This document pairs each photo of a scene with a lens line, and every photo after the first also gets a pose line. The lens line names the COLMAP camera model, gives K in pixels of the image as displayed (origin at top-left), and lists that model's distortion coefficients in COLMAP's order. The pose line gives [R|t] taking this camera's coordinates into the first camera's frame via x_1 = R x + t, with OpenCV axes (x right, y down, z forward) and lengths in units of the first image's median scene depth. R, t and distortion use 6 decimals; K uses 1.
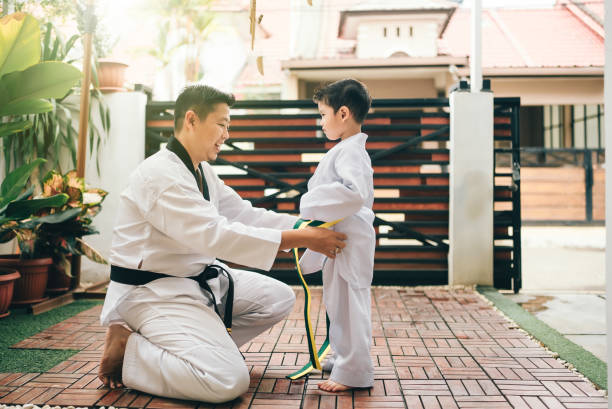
lens RADIAL K [[613.8, 0, 301.9], [0, 613.8, 156.1], [0, 0, 1]] dist [-0.013054, 0.012928]
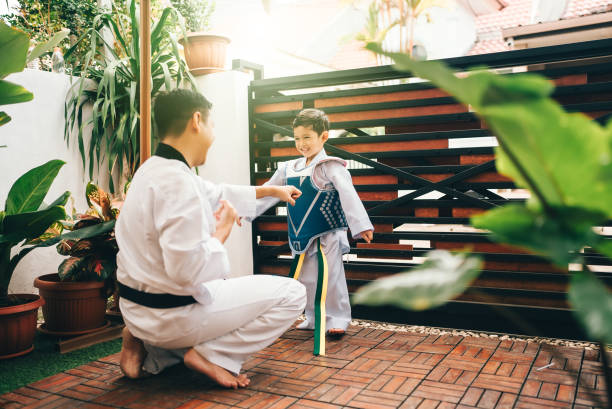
lens RADIAL K [[586.8, 0, 306.0], [0, 586.8, 204.5], [0, 0, 1]] dist [-0.006402, 0.061265]
pose [[0.910231, -0.002386, -0.414095, 0.131236], [0.042288, 0.995291, 0.087219, 0.006772], [0.411937, -0.096900, 0.906046, 0.325586]]
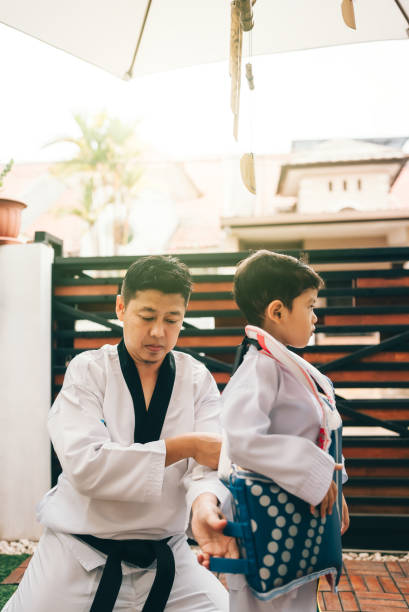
lens RADIAL K [[593.1, 0, 195.4], [0, 593.1, 308.0], [0, 0, 1]] dist [-0.007906, 0.022111]
pose [[0.998513, -0.016224, -0.052044, -0.067293], [0.015096, 0.999644, -0.021994, -0.018741], [0.052383, 0.021175, 0.998403, 0.371395]]
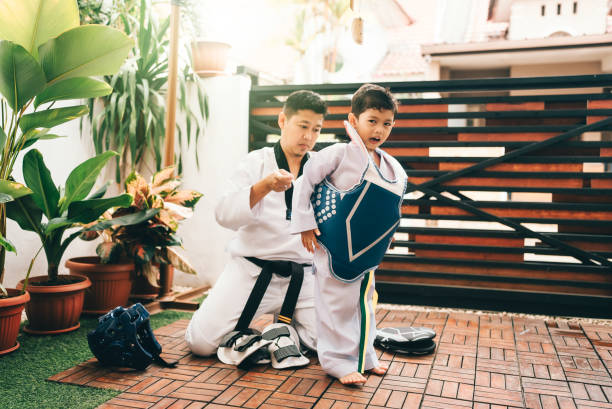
lens RADIAL K [[586.8, 0, 306.0], [0, 586.8, 204.5], [0, 0, 1]] dist [-0.006402, 0.061265]
pose [[0.971666, 0.027772, -0.234719, 0.027287], [-0.005304, 0.995385, 0.095815, -0.001805], [0.236297, -0.091855, 0.967330, 0.190525]]
